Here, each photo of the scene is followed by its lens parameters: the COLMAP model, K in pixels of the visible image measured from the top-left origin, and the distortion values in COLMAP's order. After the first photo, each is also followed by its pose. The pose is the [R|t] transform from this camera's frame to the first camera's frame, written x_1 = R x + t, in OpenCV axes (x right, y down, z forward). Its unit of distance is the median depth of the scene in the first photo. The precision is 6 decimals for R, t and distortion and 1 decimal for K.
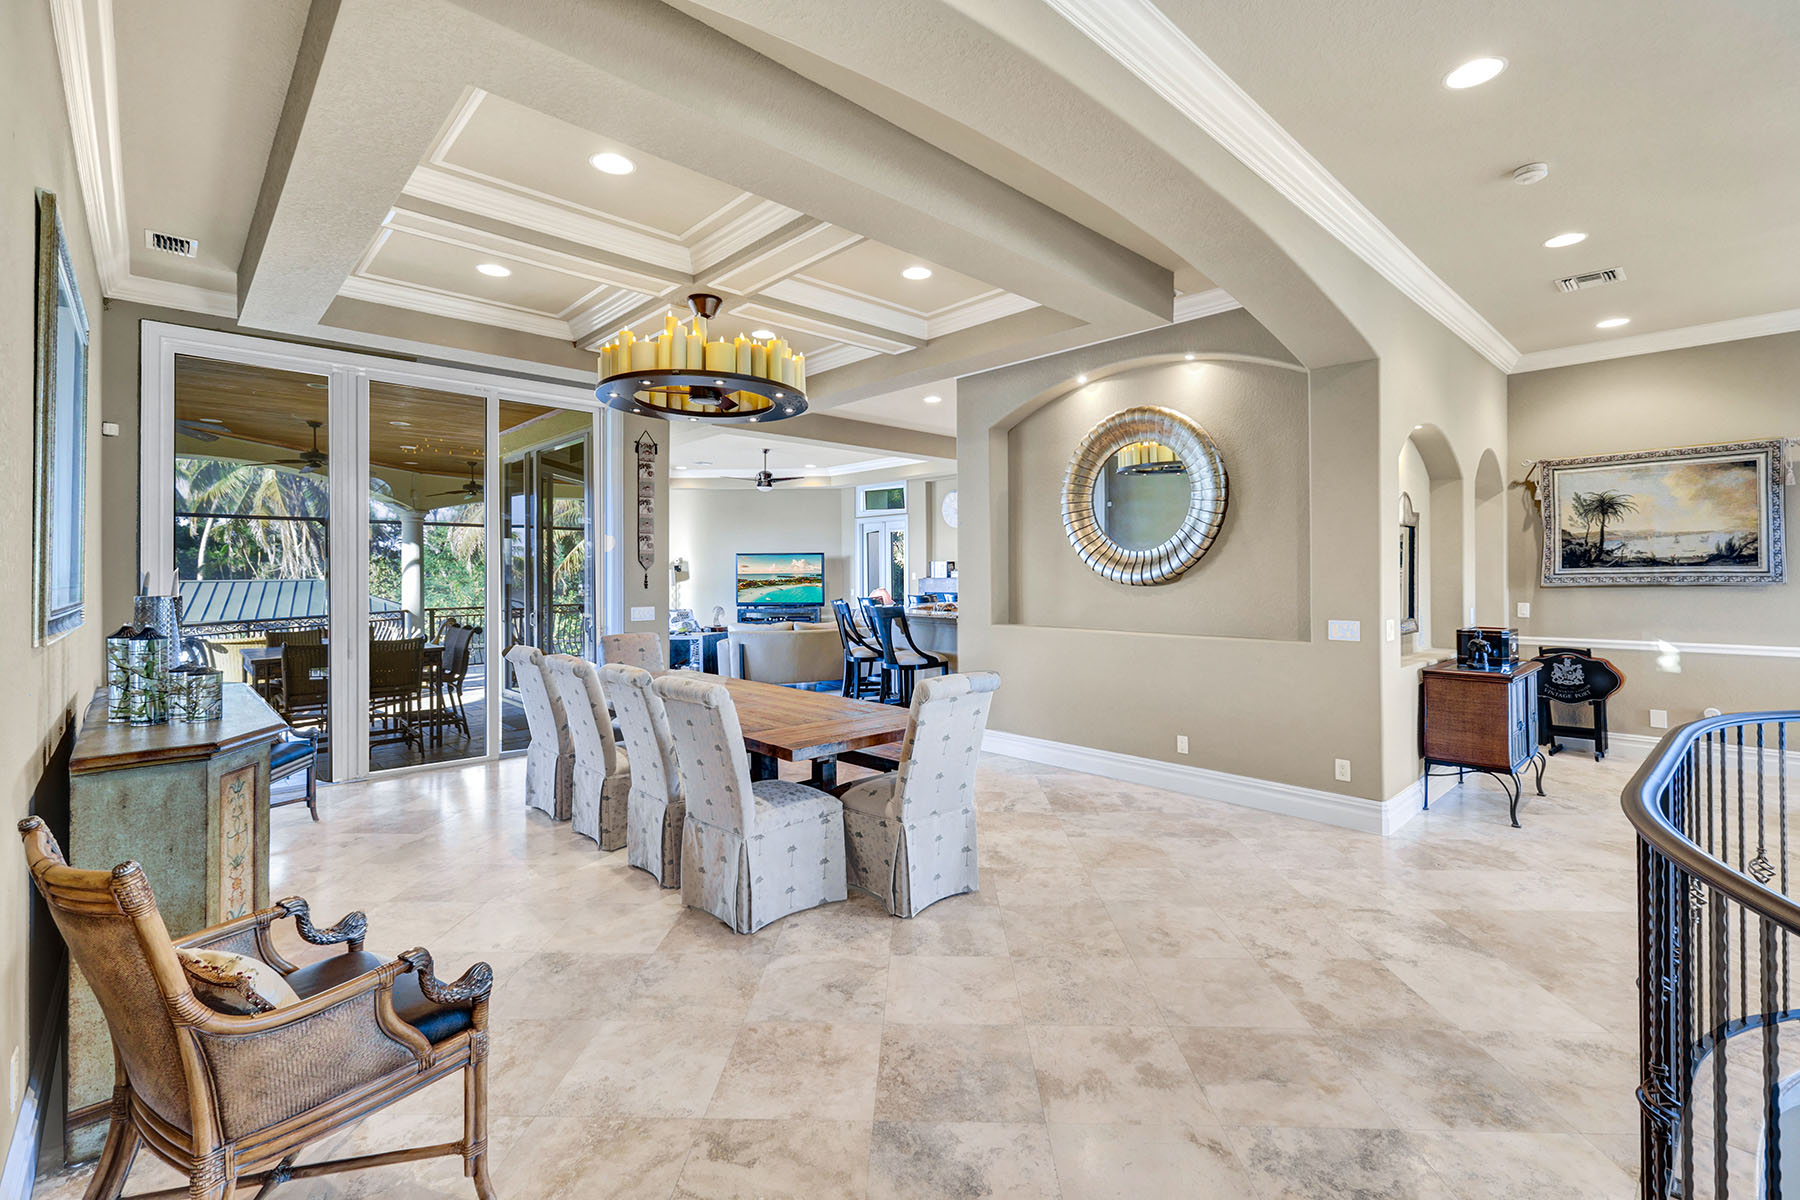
lens RADIAL K [[786.3, 0, 890.0], [0, 786.3, 574.1], [0, 0, 1]] dist [0.002130, 0.001775]
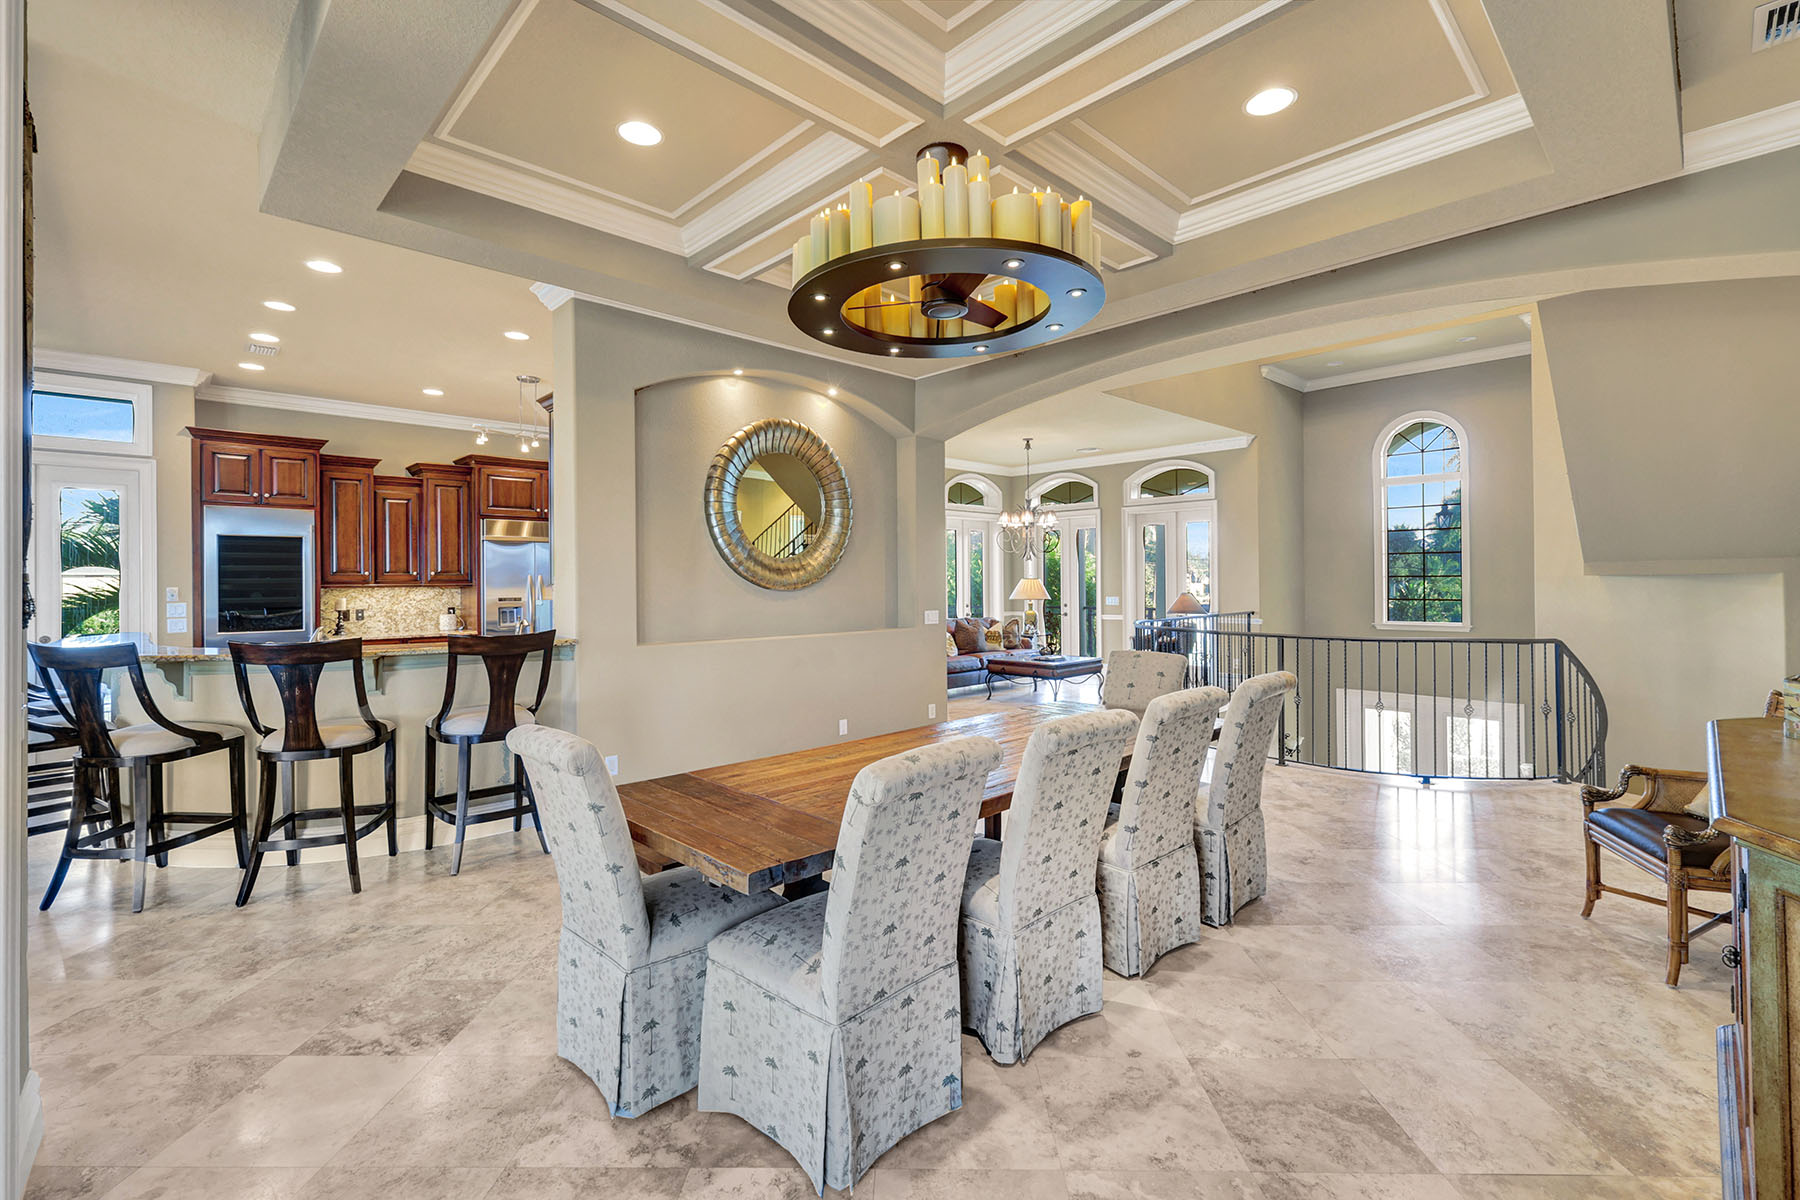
lens RADIAL K [[786.3, 0, 891.2], [0, 786.3, 602.1], [0, 0, 1]] dist [0.002130, 0.001775]
pose [[-0.013163, -0.016440, 0.999778, -0.714718], [0.011348, 0.999798, 0.016590, 0.015890], [-0.999849, 0.011564, -0.012974, 0.858754]]
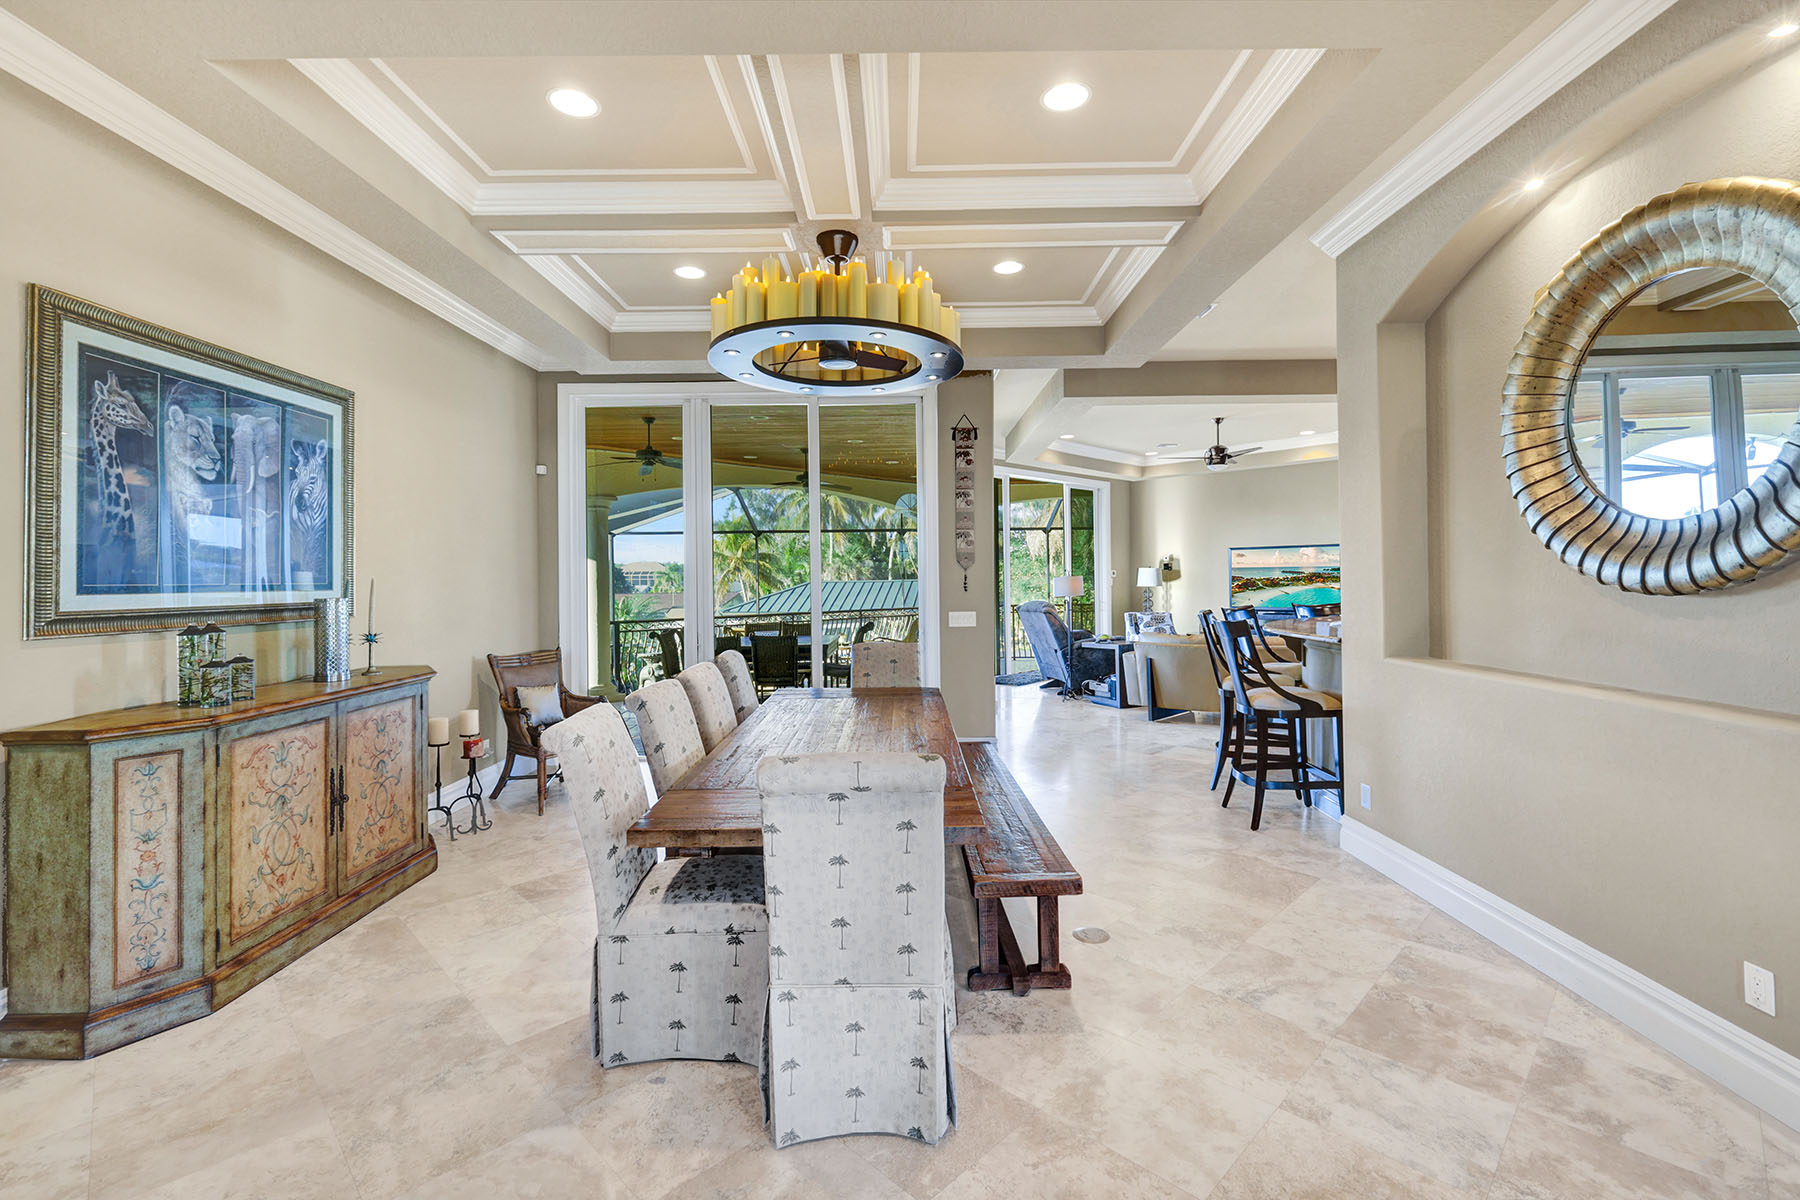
lens RADIAL K [[786.3, 0, 908.1], [0, 786.3, 571.2], [0, 0, 1]] dist [0.002130, 0.001775]
pose [[0.734989, -0.009602, -0.678011, 0.301296], [0.008400, 0.999952, -0.005055, -0.000259], [0.678027, -0.001980, 0.735034, 0.368320]]
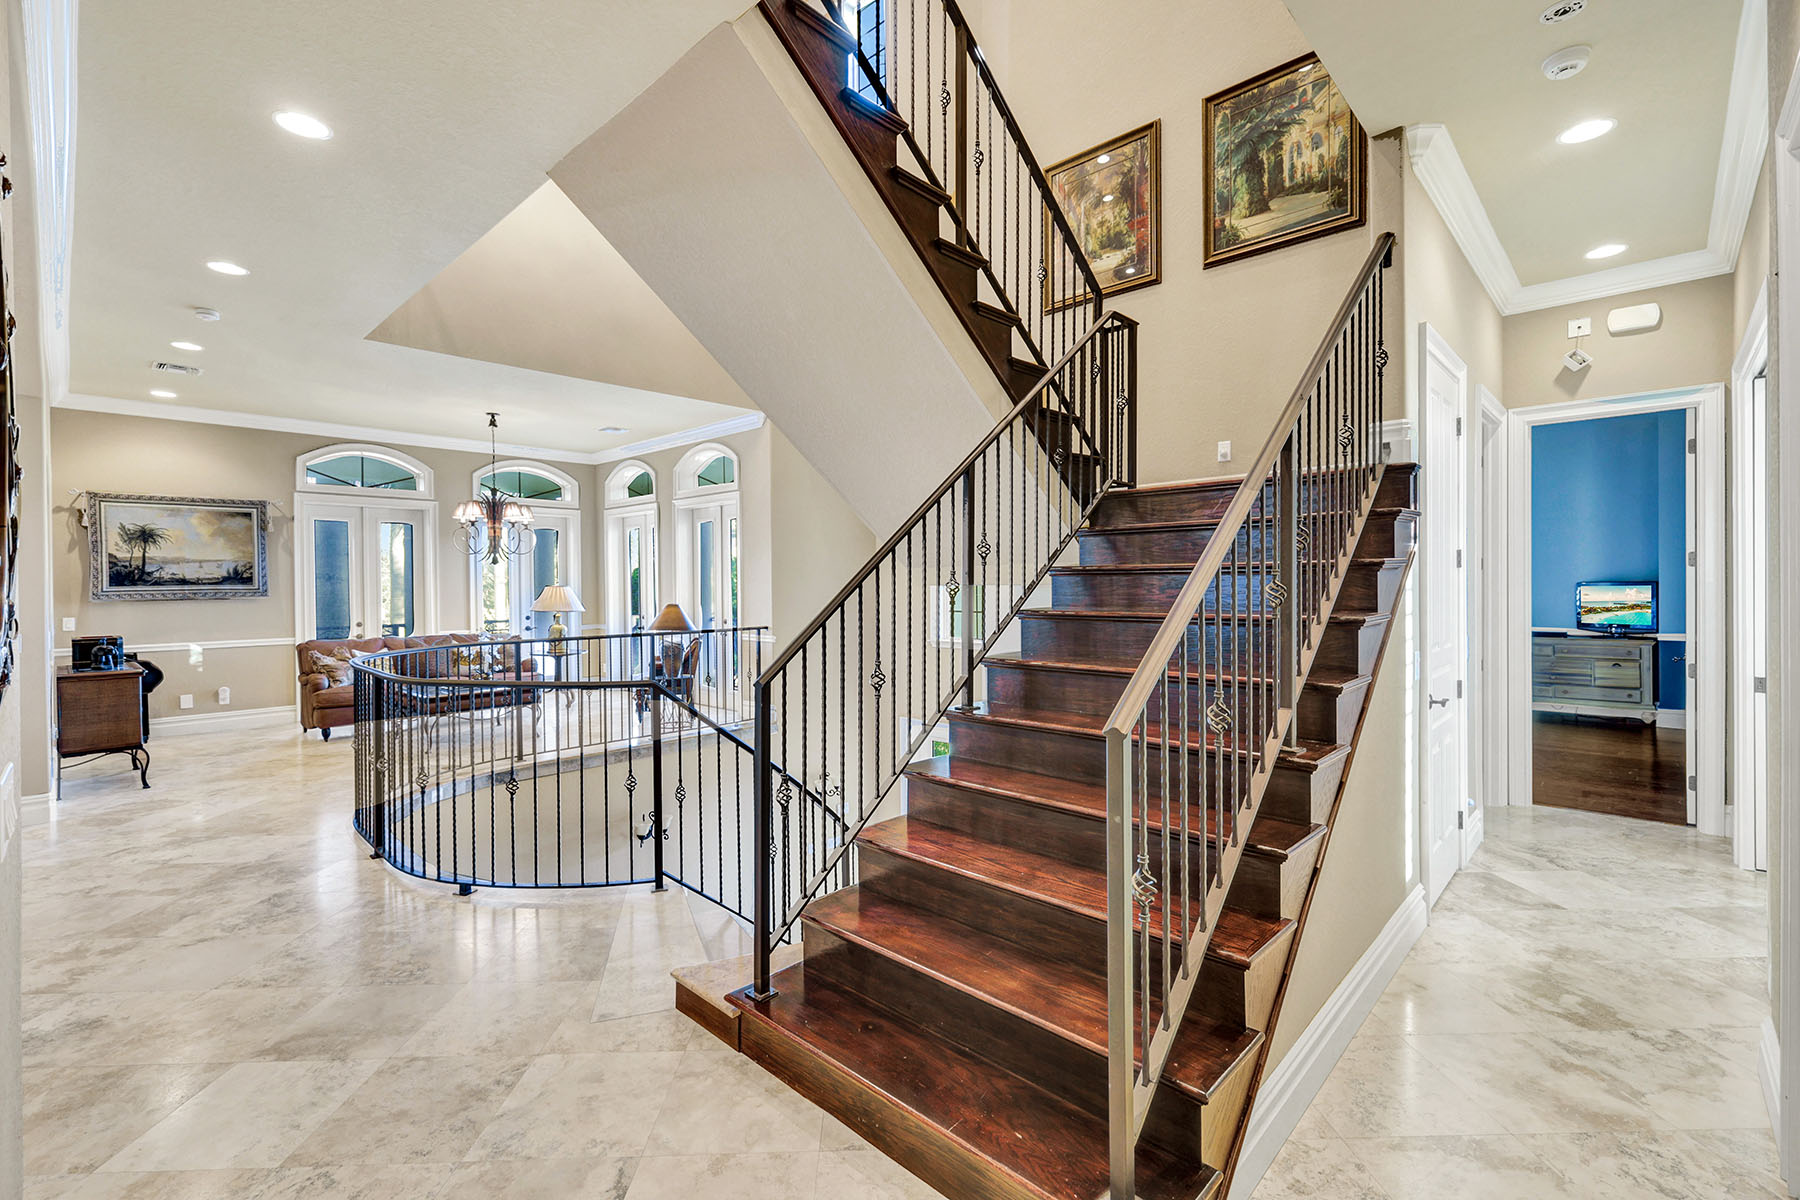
lens RADIAL K [[786.3, 0, 895.4], [0, 786.3, 590.4], [0, 0, 1]] dist [0.002130, 0.001775]
pose [[-0.054498, -0.003392, 0.998508, -0.413024], [0.006425, 0.999972, 0.003747, 0.002069], [-0.998493, 0.006620, -0.054475, -0.110604]]
